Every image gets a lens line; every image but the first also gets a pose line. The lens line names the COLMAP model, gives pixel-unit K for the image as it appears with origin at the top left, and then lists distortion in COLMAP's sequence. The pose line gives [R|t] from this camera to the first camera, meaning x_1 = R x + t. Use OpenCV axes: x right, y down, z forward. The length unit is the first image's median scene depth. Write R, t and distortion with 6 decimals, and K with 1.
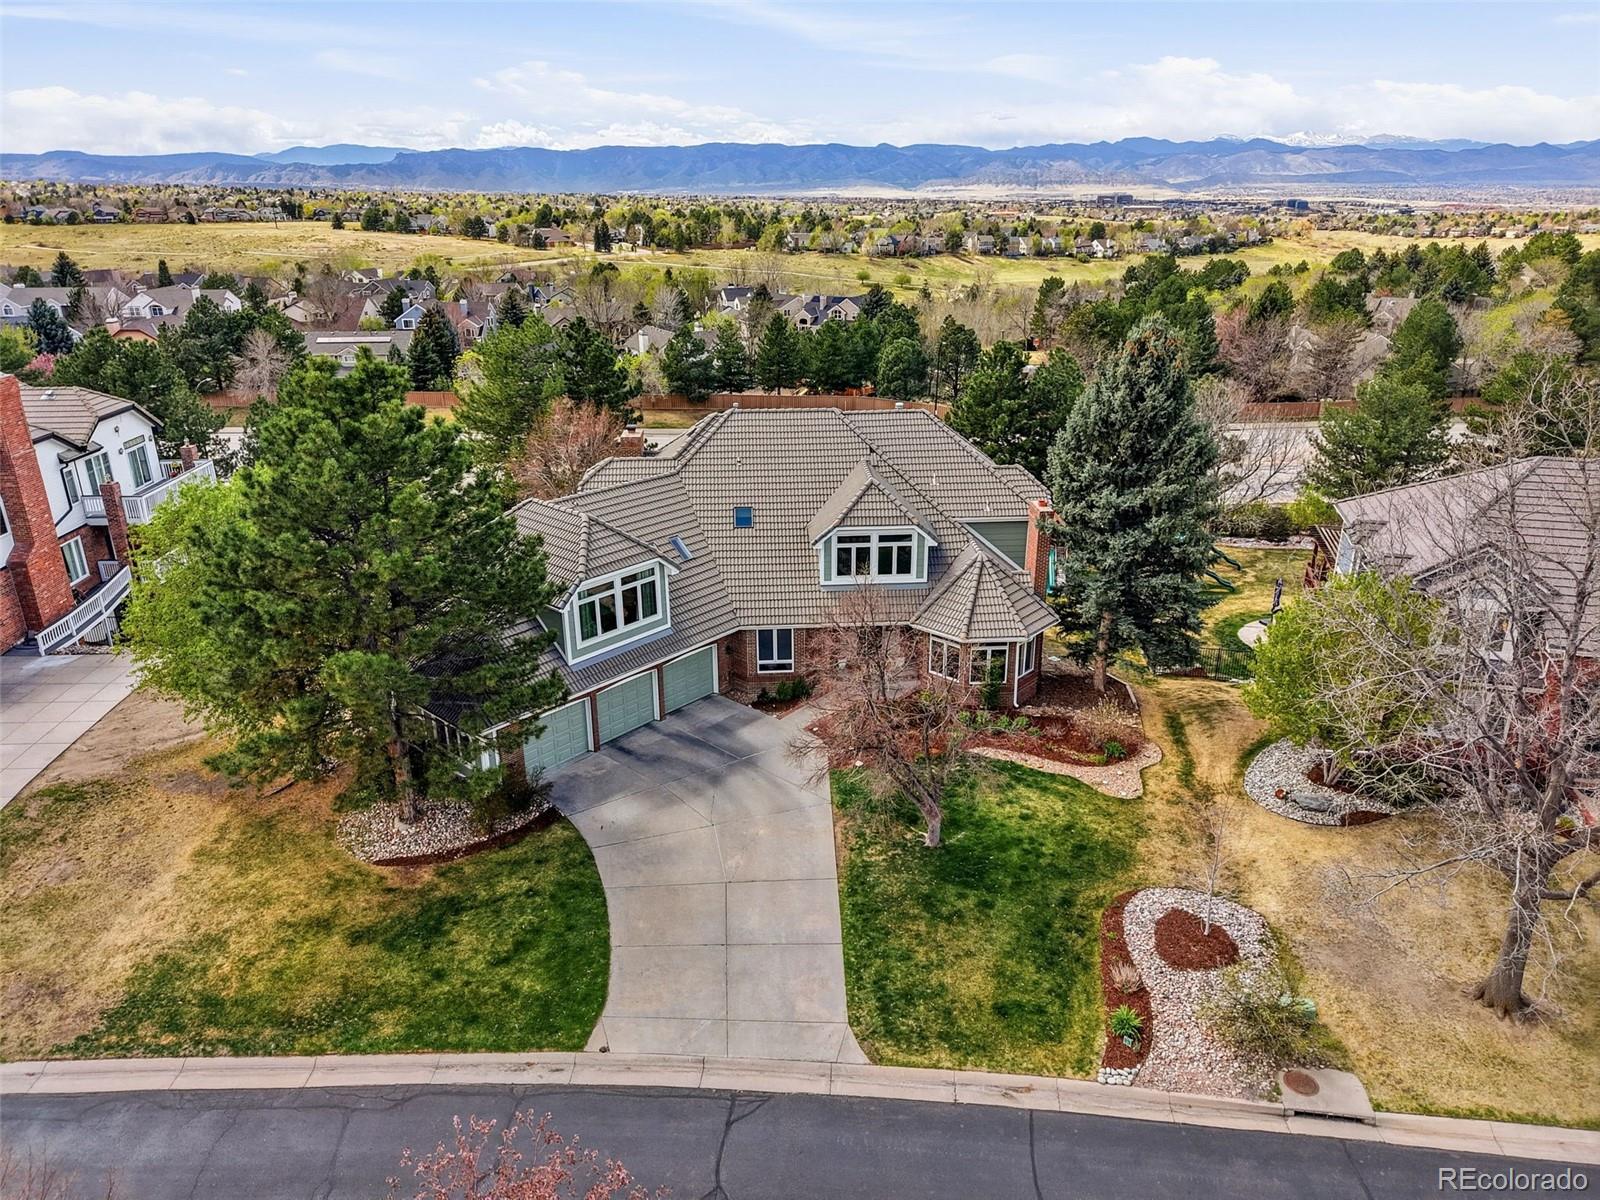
lens RADIAL K [[1074.3, 0, 804.4], [0, 1074.3, 593.2], [0, 0, 1]] dist [0.038084, -0.031167]
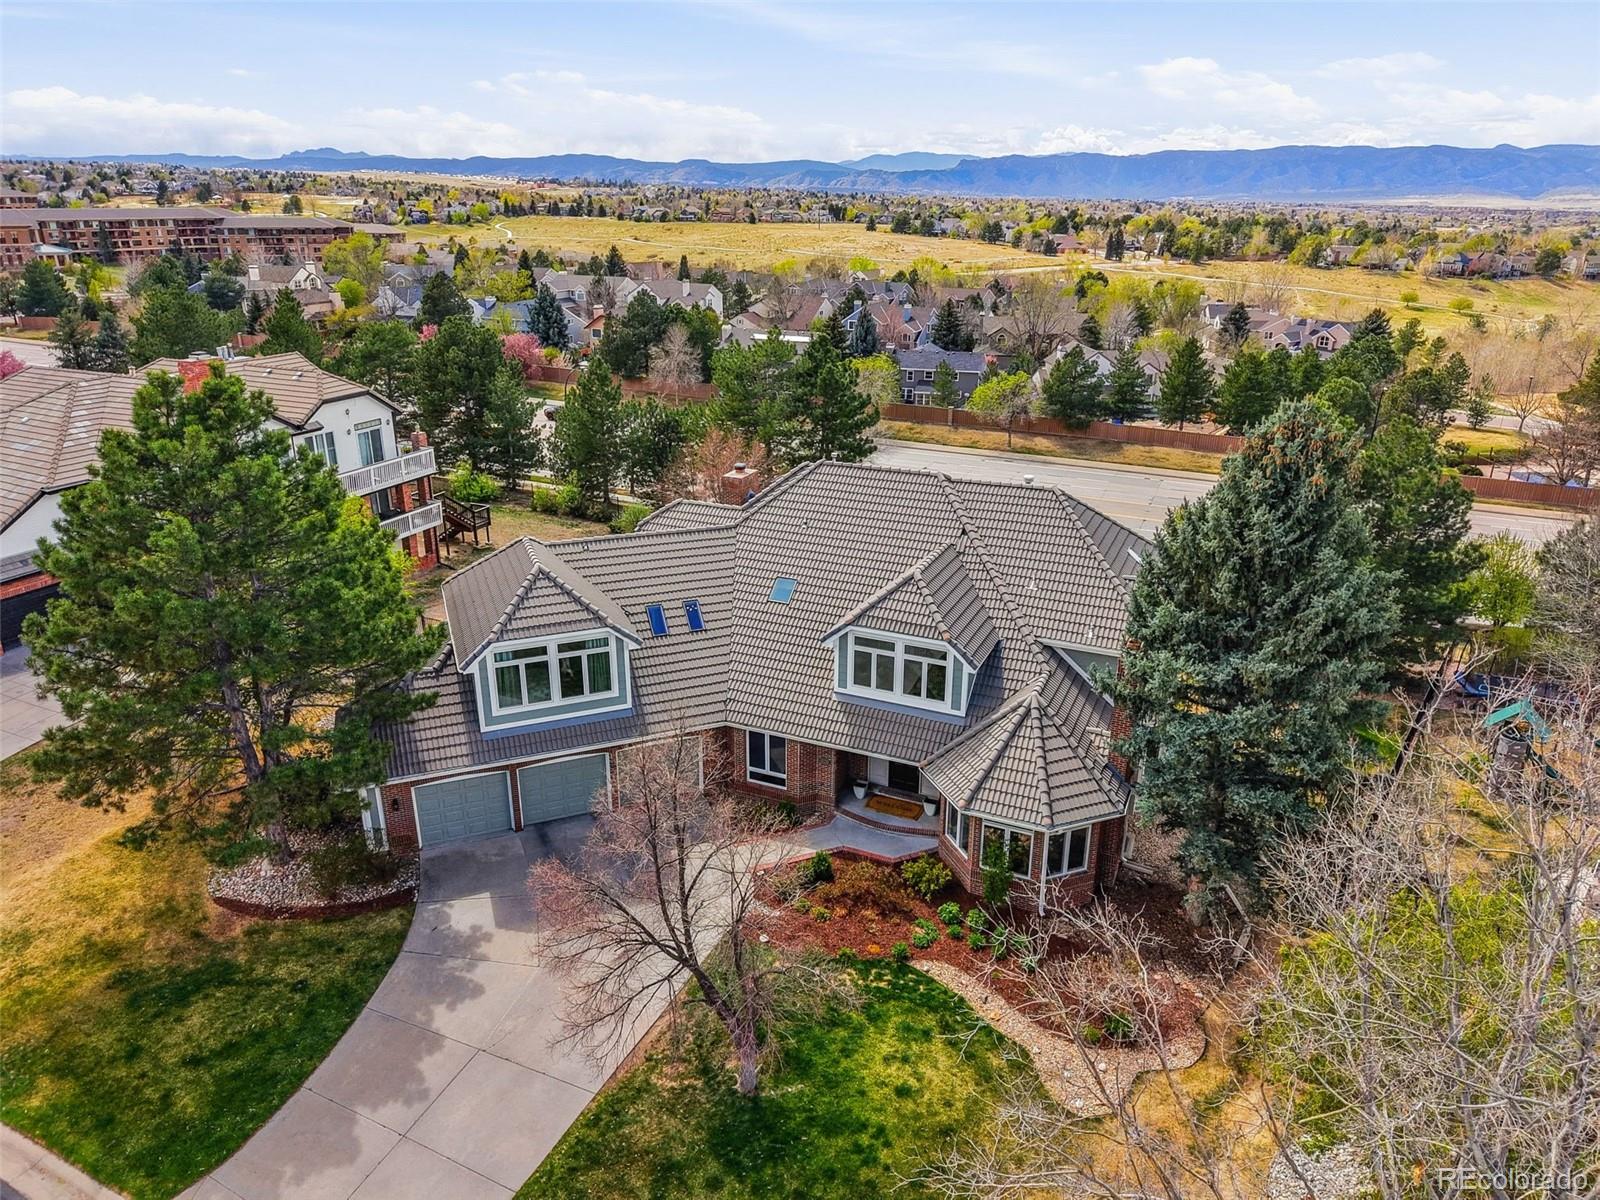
lens RADIAL K [[1074.3, 0, 804.4], [0, 1074.3, 593.2], [0, 0, 1]] dist [0.038084, -0.031167]
pose [[0.890805, 0.168777, -0.421877, 0.314488], [-0.170603, 0.984762, 0.033733, -0.101235], [0.421142, 0.041924, 0.906025, 0.256051]]
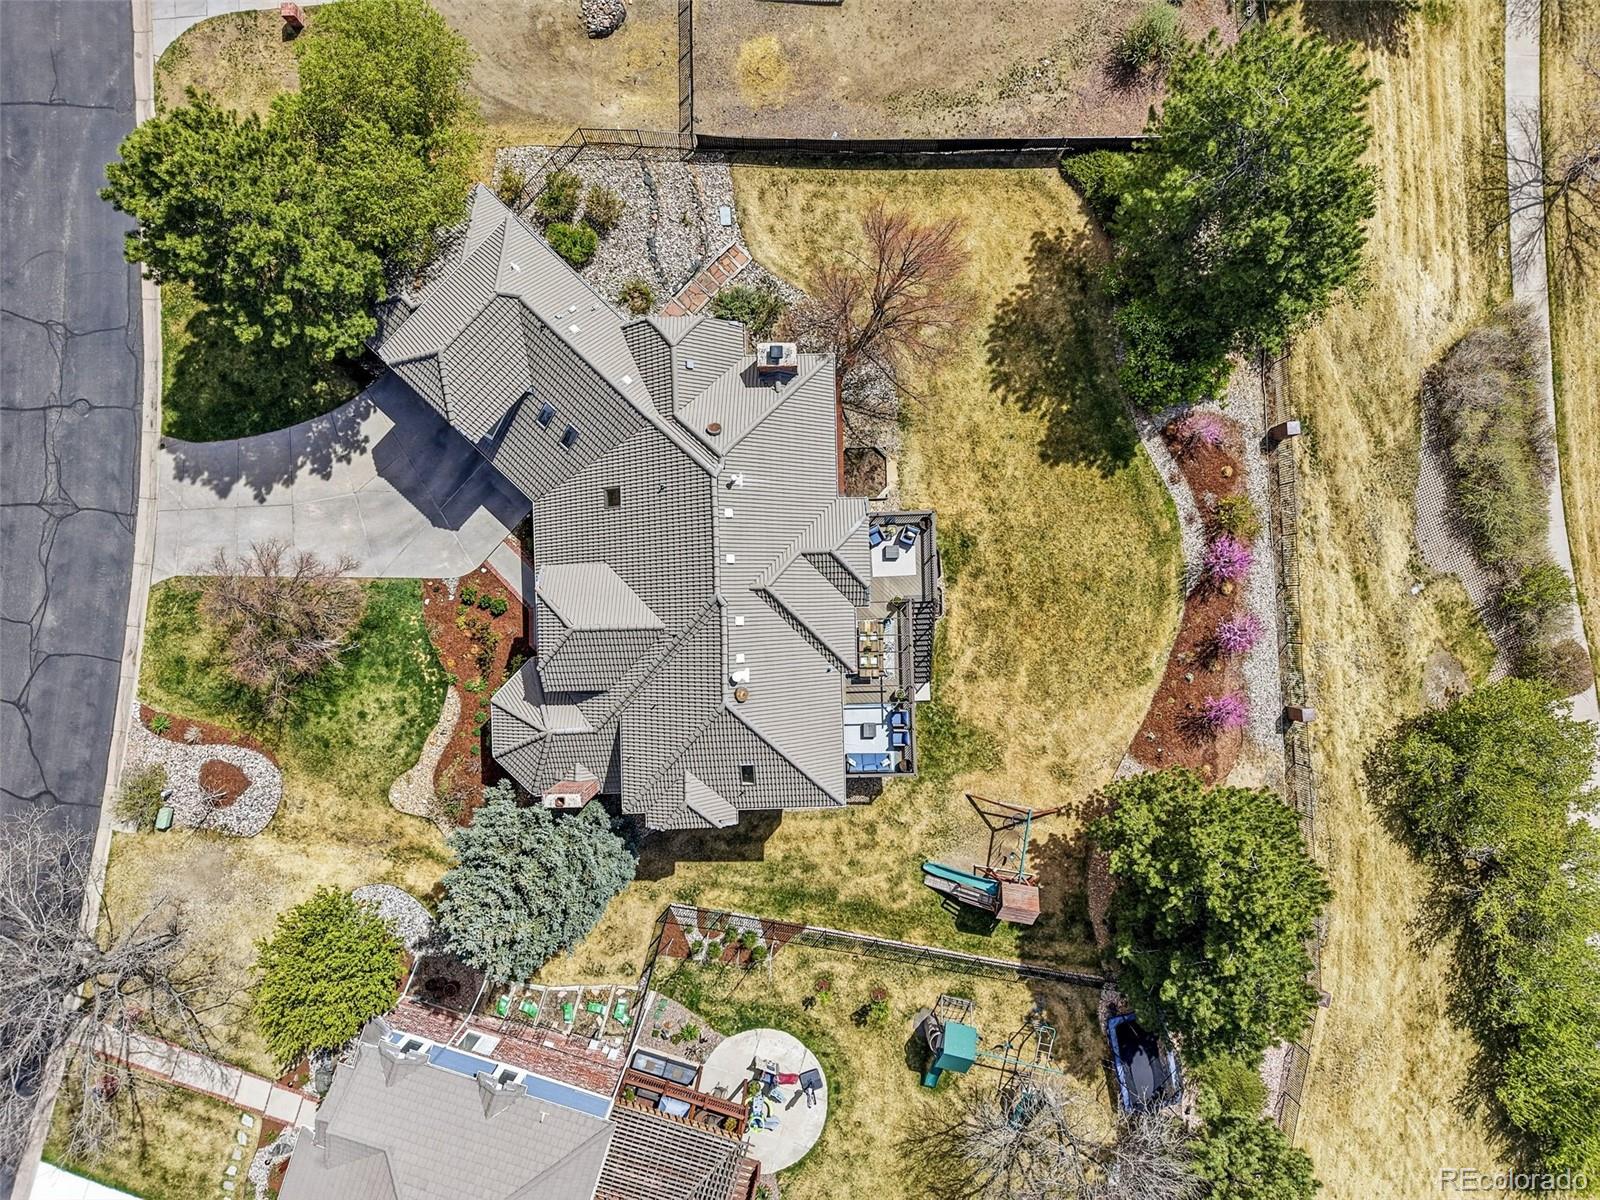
lens RADIAL K [[1074.3, 0, 804.4], [0, 1074.3, 593.2], [0, 0, 1]] dist [0.038084, -0.031167]
pose [[-0.035708, 0.999340, -0.006684, 0.027943], [-0.362384, -0.006715, 0.932005, -1.059745], [0.931345, 0.035702, 0.362384, 0.821644]]
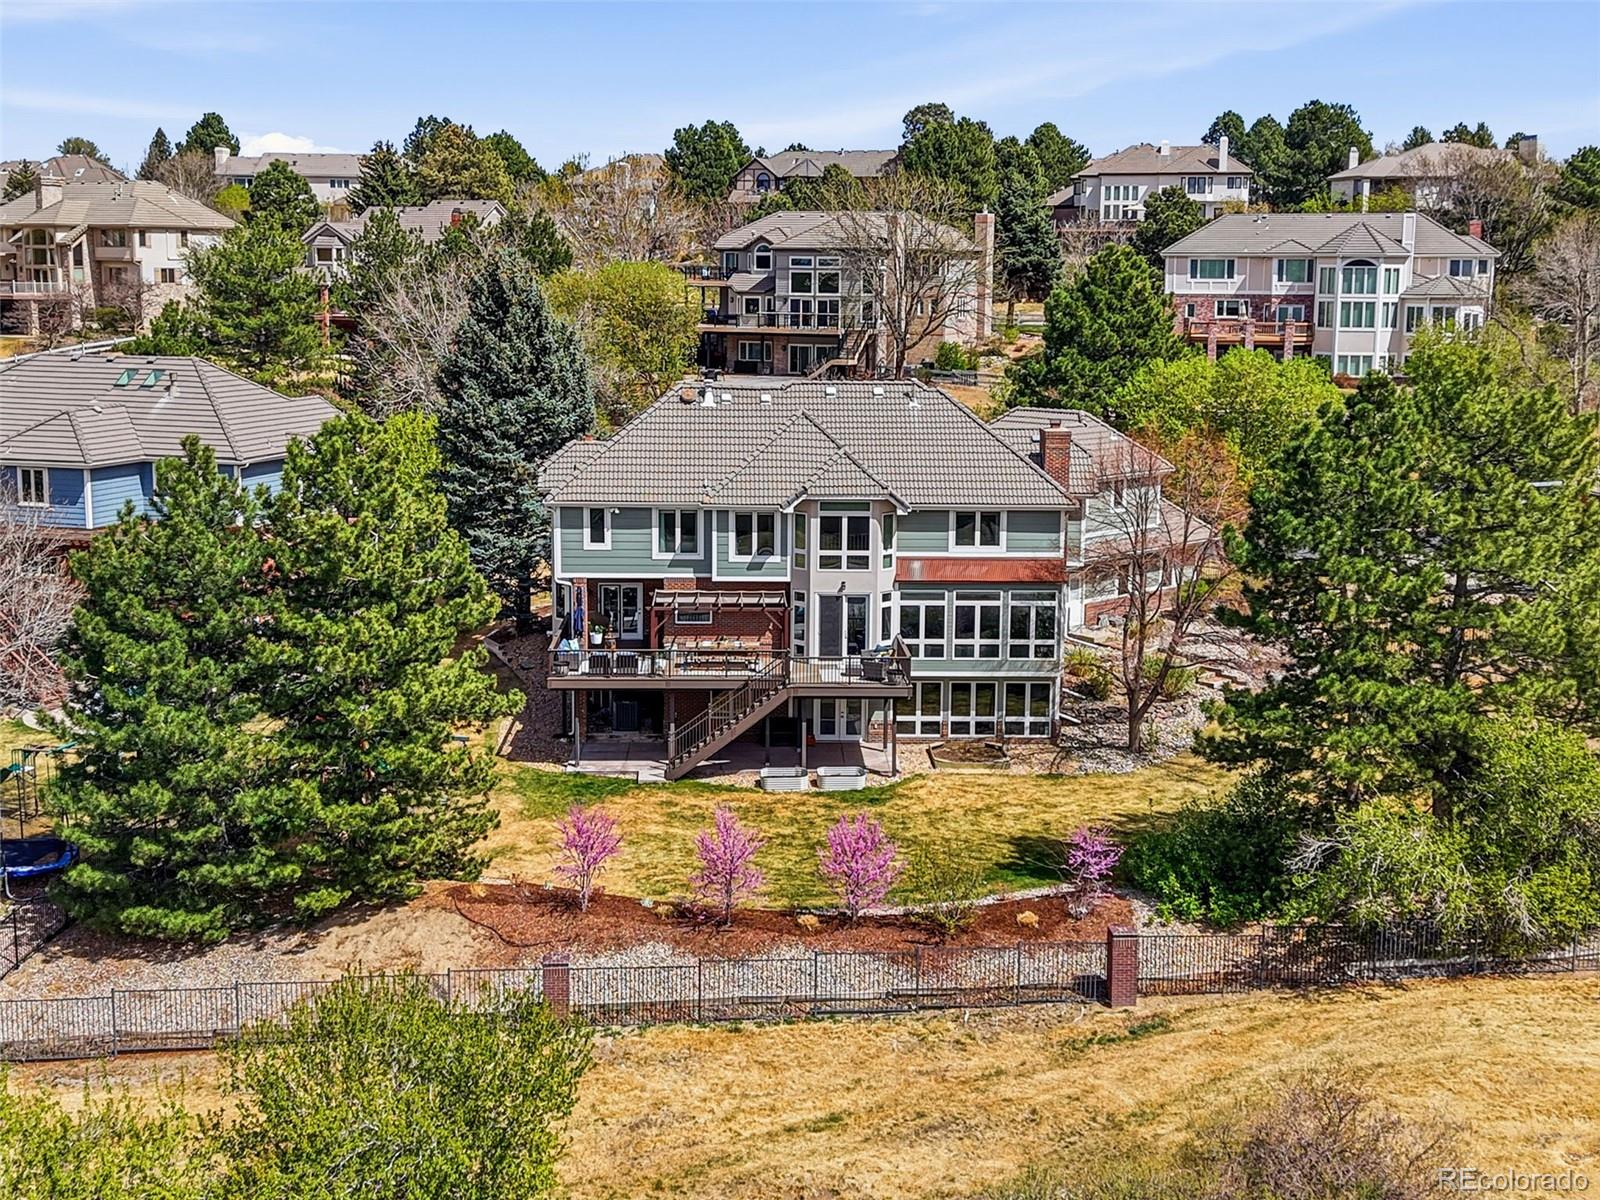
lens RADIAL K [[2135.0, 0, 800.0], [0, 2135.0, 600.0], [0, 0, 1]] dist [0.127315, -0.069827]
pose [[-0.999309, -0.007188, 0.036471, -0.045749], [0.012220, 0.863071, 0.504935, -0.923394], [-0.035107, 0.505031, -0.862387, 2.699959]]
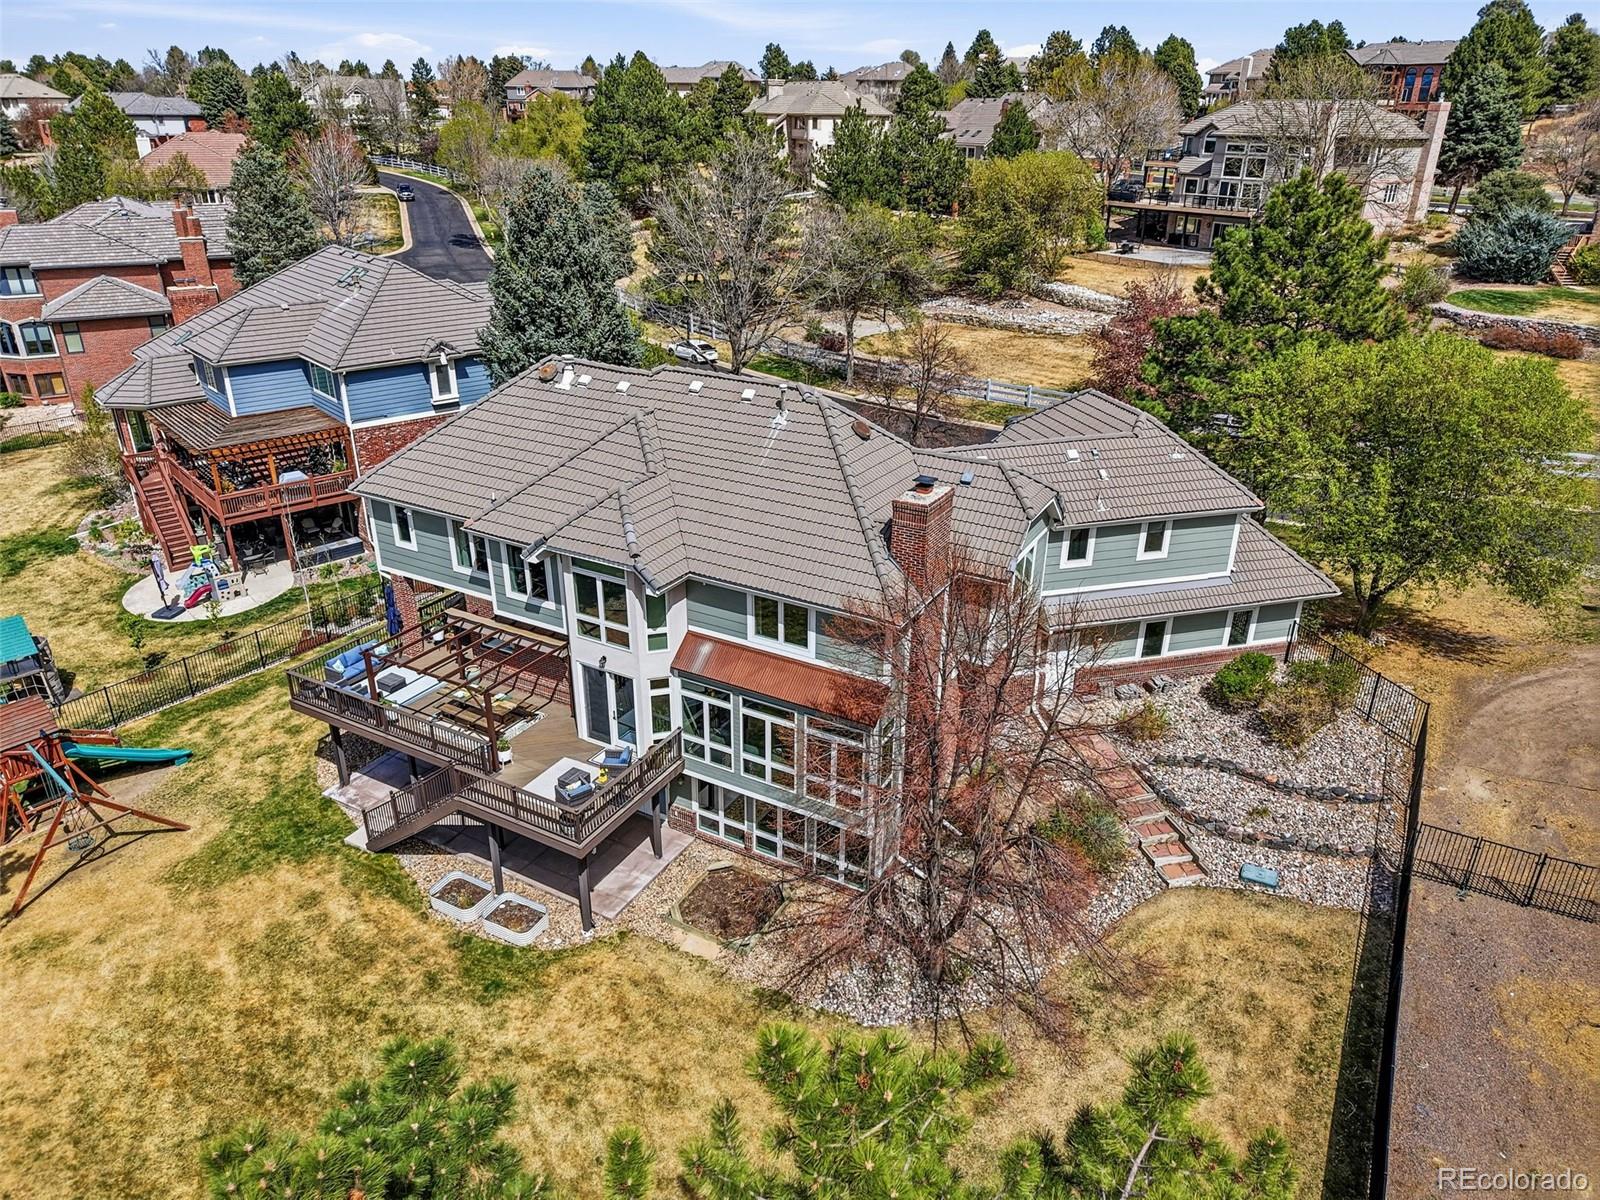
lens RADIAL K [[1074.3, 0, 804.4], [0, 1074.3, 593.2], [0, 0, 1]] dist [0.038084, -0.031167]
pose [[-0.839547, -0.225363, 0.494341, -0.434734], [0.191006, 0.729380, 0.656903, -0.525343], [-0.508604, 0.645922, -0.569303, 1.536636]]
